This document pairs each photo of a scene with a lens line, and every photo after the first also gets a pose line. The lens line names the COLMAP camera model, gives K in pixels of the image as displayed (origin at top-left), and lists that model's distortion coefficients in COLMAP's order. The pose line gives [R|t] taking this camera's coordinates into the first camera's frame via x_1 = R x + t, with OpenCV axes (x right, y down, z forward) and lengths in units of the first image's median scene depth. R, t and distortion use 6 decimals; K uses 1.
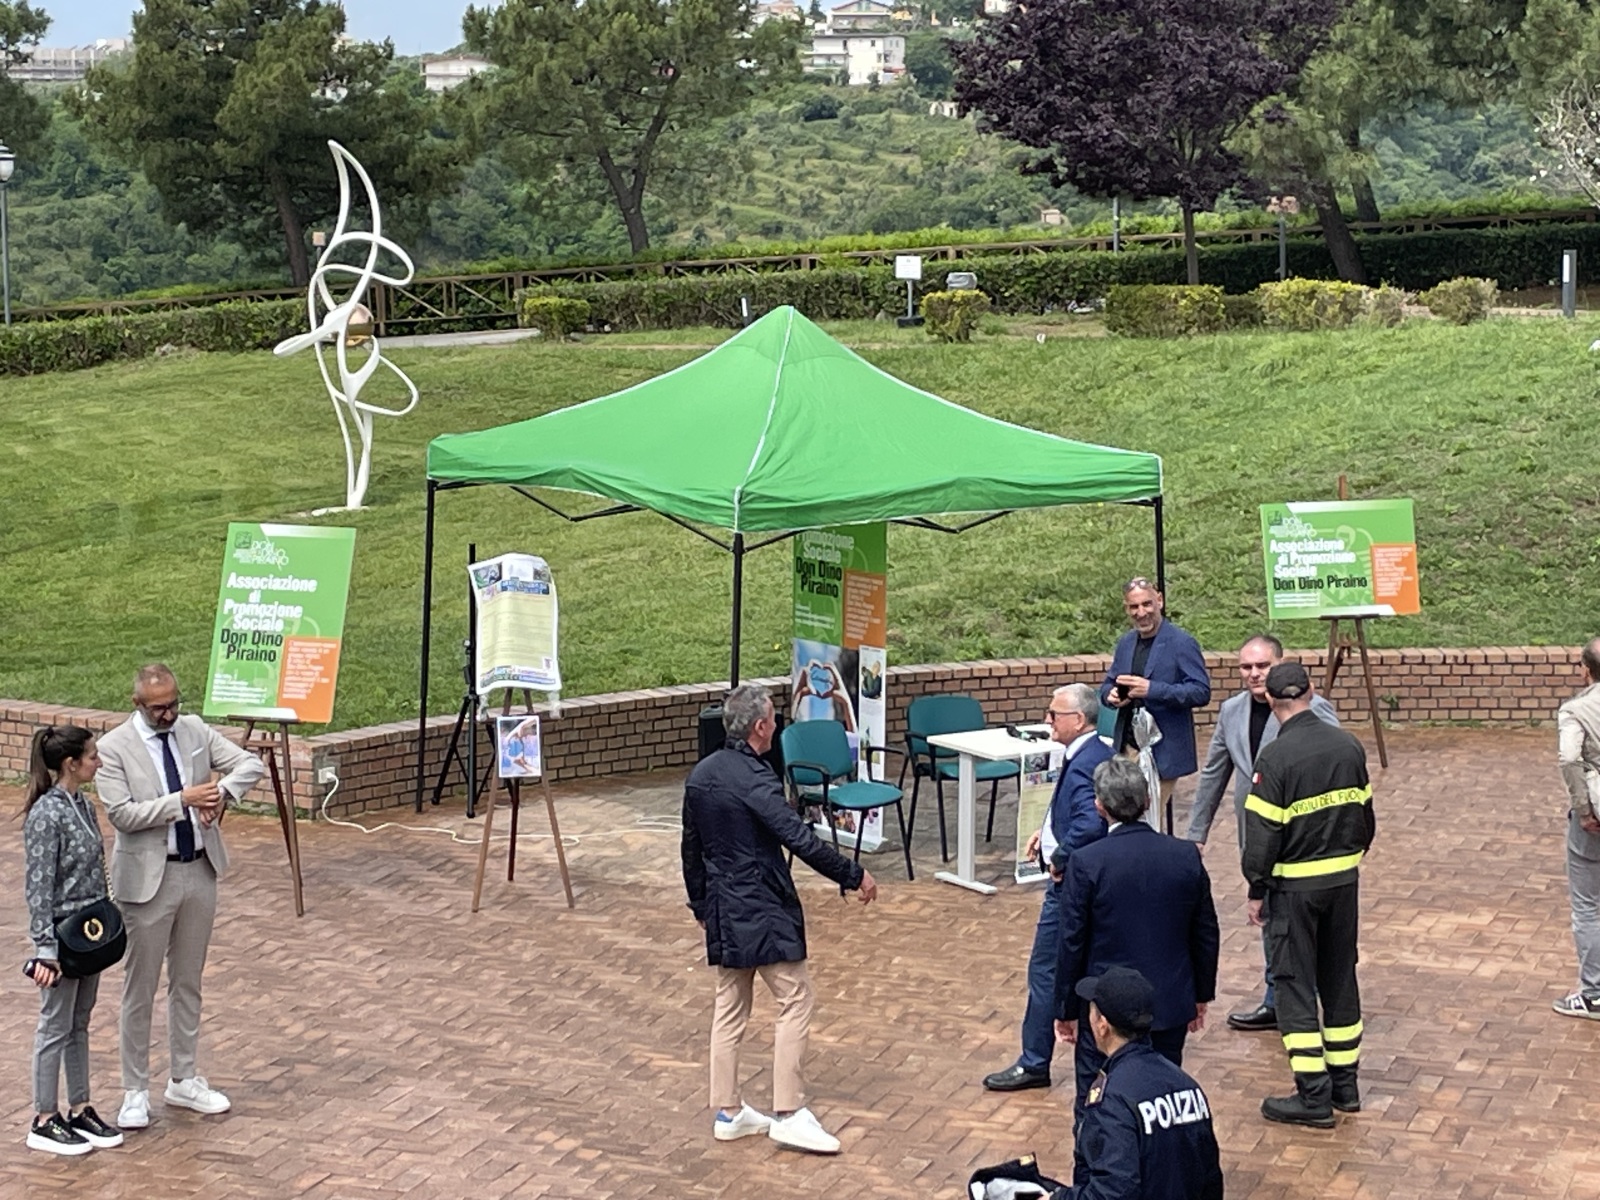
lens RADIAL K [[3835.1, 0, 801.5], [0, 3835.1, 583.7], [0, 0, 1]] dist [0.061468, 0.000000]
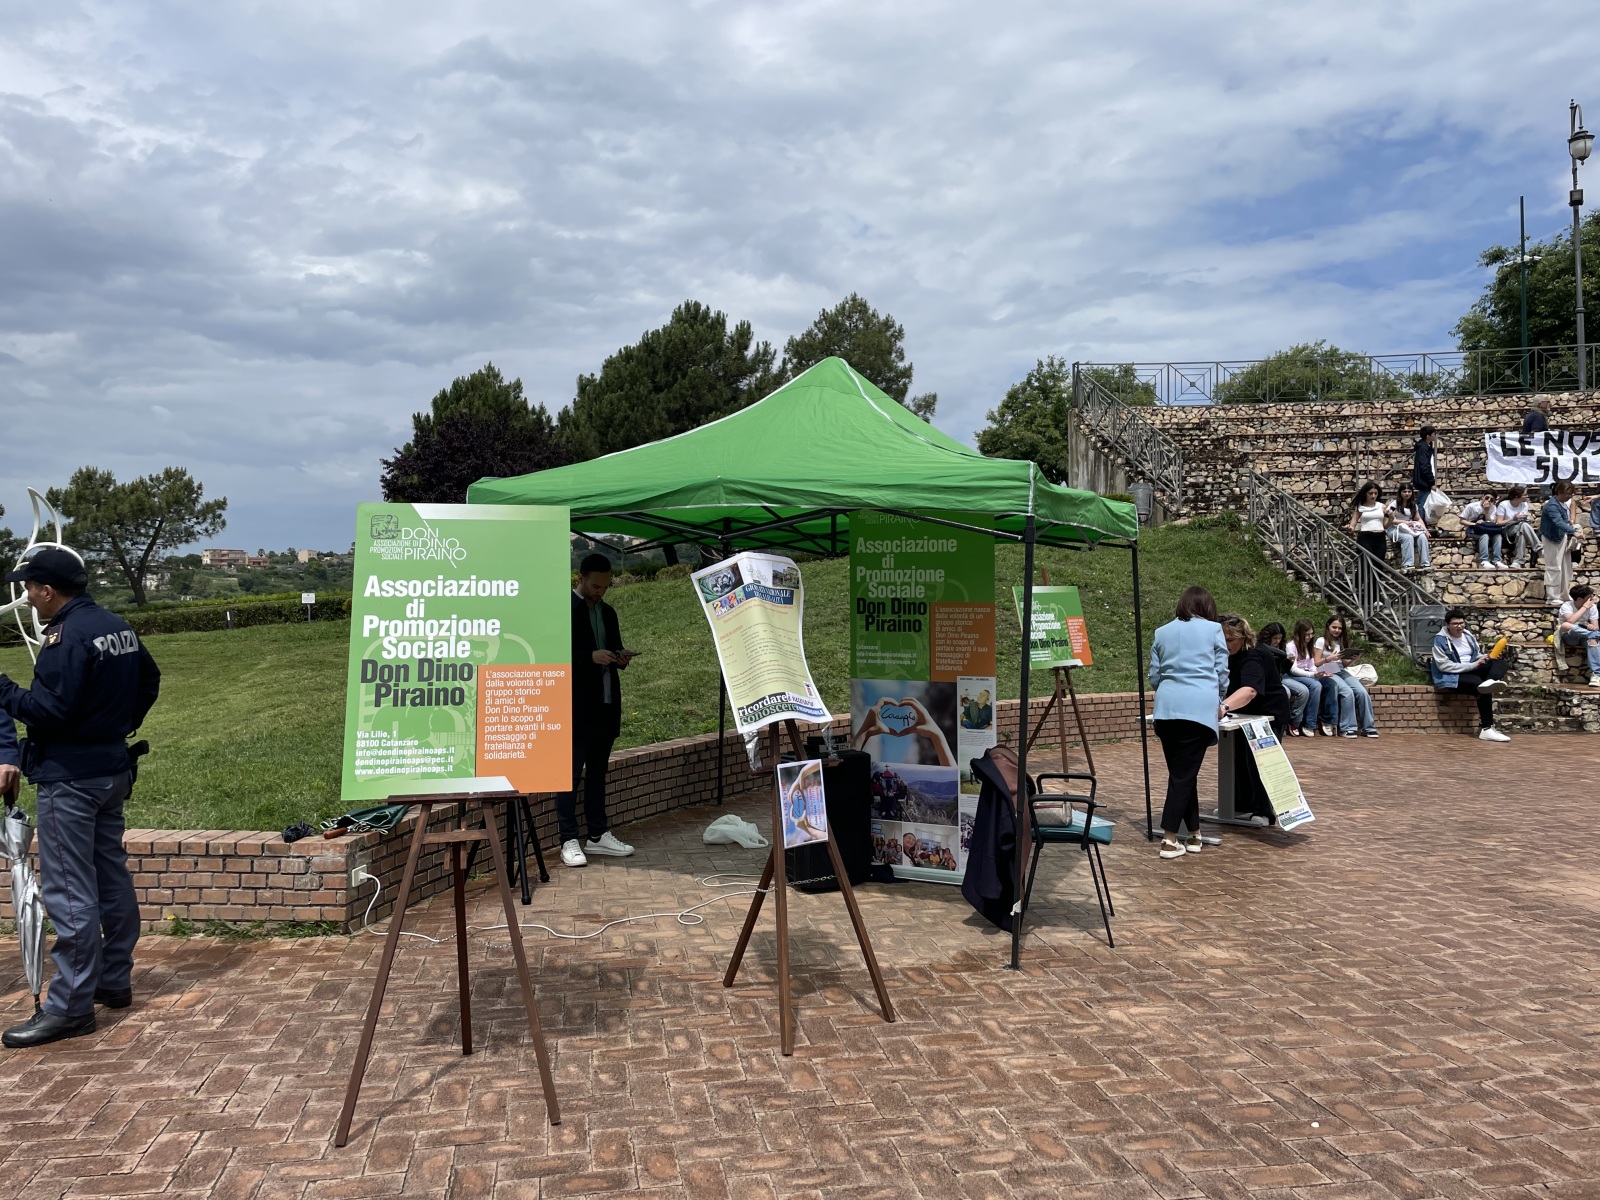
lens RADIAL K [[1206.7, 0, 803.6], [0, 1206.7, 582.5], [0, 0, 1]] dist [0.062058, -0.092555]
pose [[0.870488, -0.004668, 0.492167, -0.185527], [0.072749, 0.990192, -0.119278, 0.028090], [-0.486783, 0.139634, 0.862290, 0.788861]]
